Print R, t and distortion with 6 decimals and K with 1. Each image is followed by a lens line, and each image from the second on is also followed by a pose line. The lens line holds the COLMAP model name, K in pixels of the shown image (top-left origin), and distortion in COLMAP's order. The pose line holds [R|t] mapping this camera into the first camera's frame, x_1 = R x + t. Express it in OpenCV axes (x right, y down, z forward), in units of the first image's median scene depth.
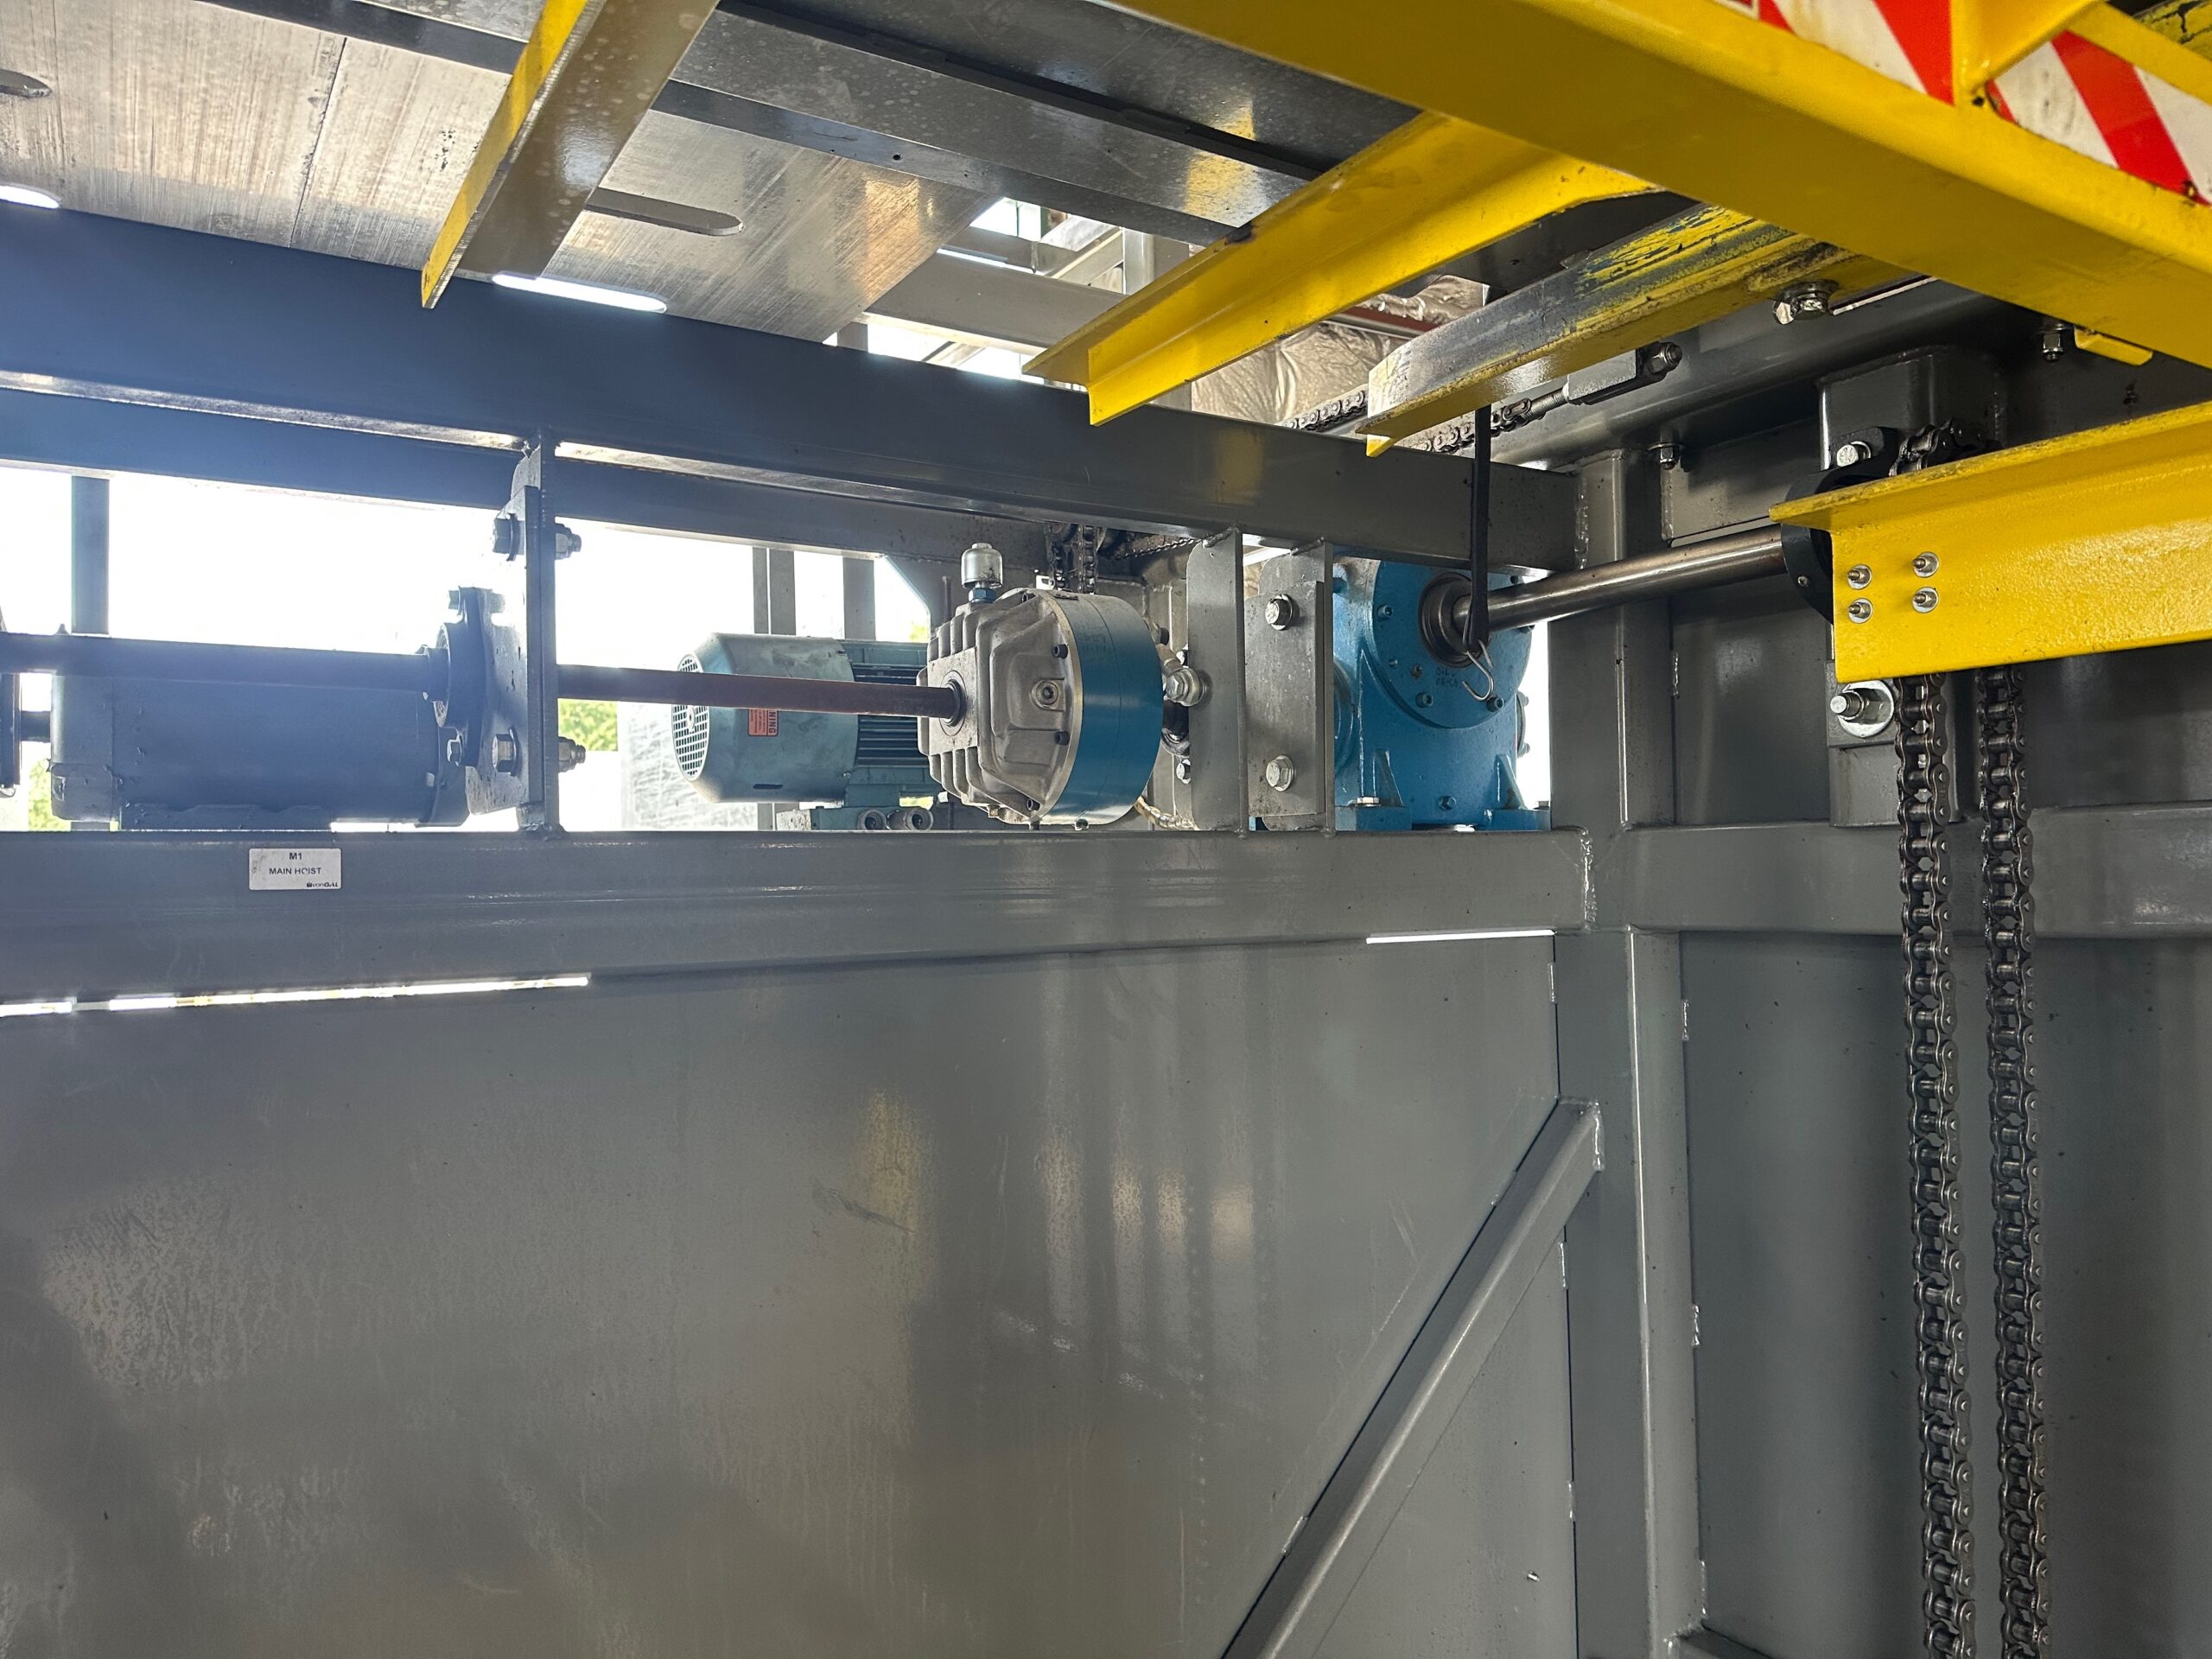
lens RADIAL K [[1580.1, 0, 1116.7], [0, 1580.1, 828.9], [0, 0, 1]] dist [0.082187, -0.105755]
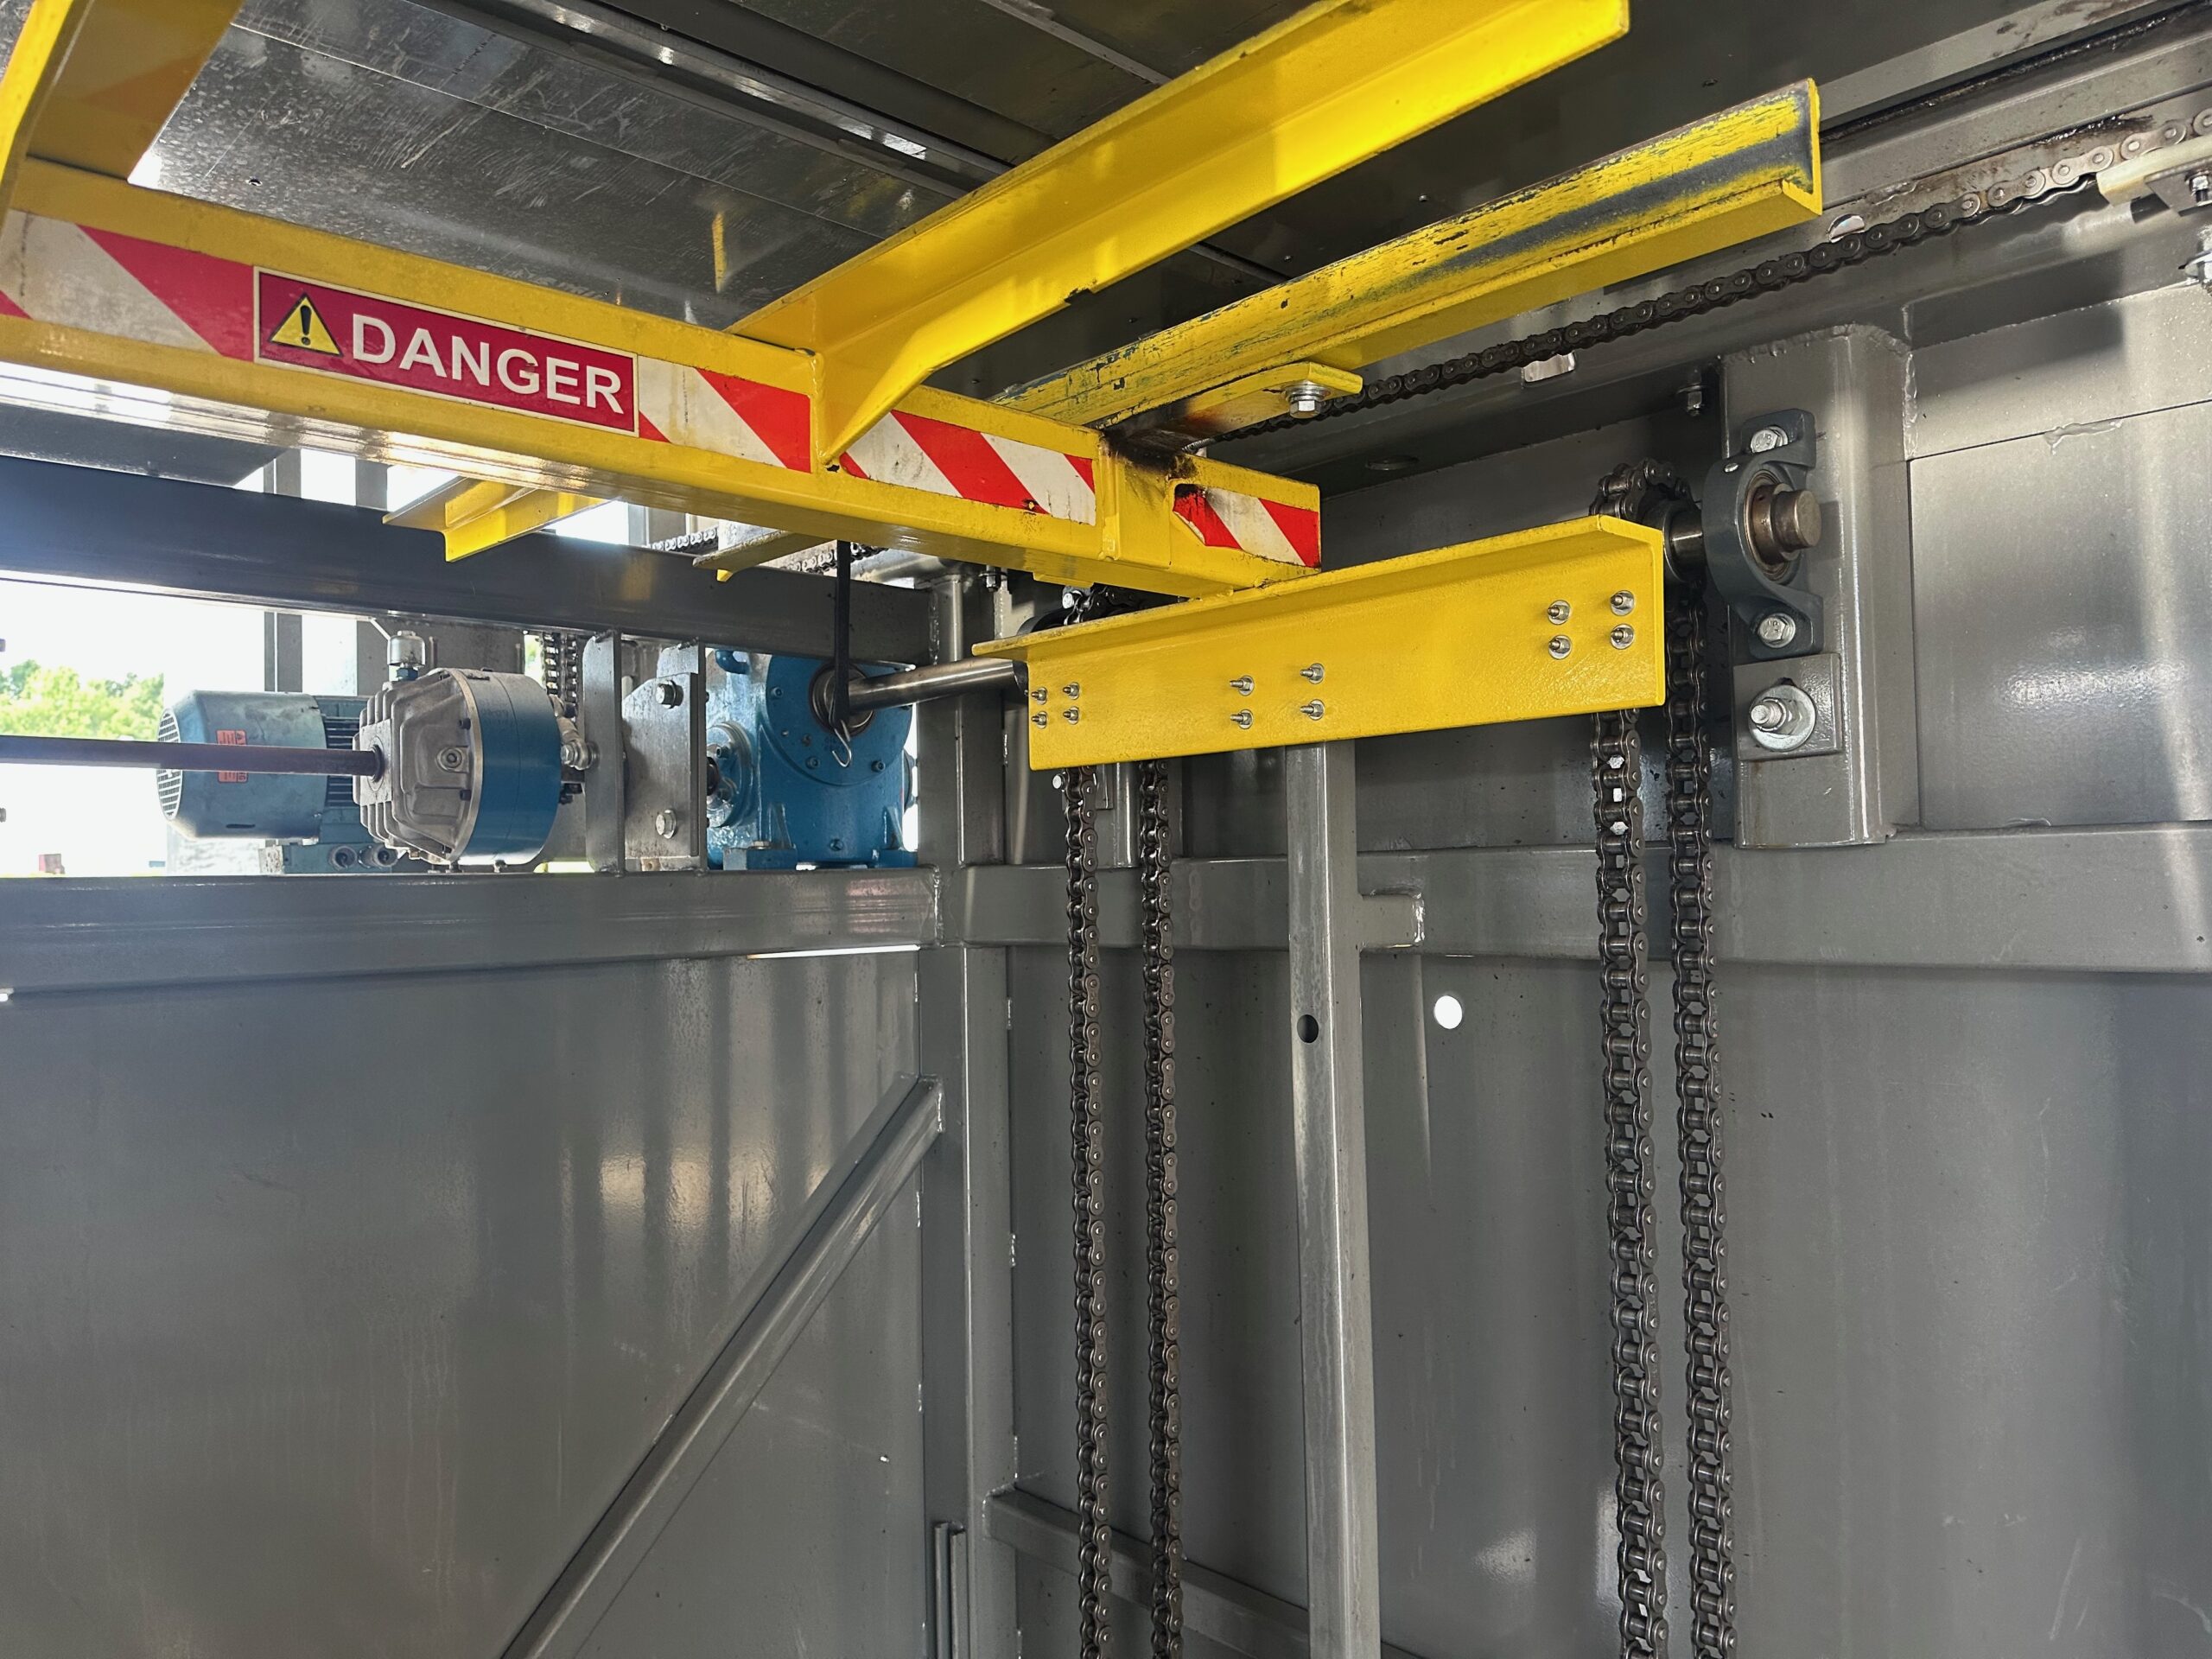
lens RADIAL K [[1554.8, 0, 1106.0], [0, 1554.8, 829.5], [0, 0, 1]] dist [0.159047, -0.236272]
pose [[0.981971, 0.007732, 0.188872, 0.201501], [-0.006445, 0.999952, -0.007426, -0.022659], [-0.188920, 0.006075, 0.981974, -0.278304]]
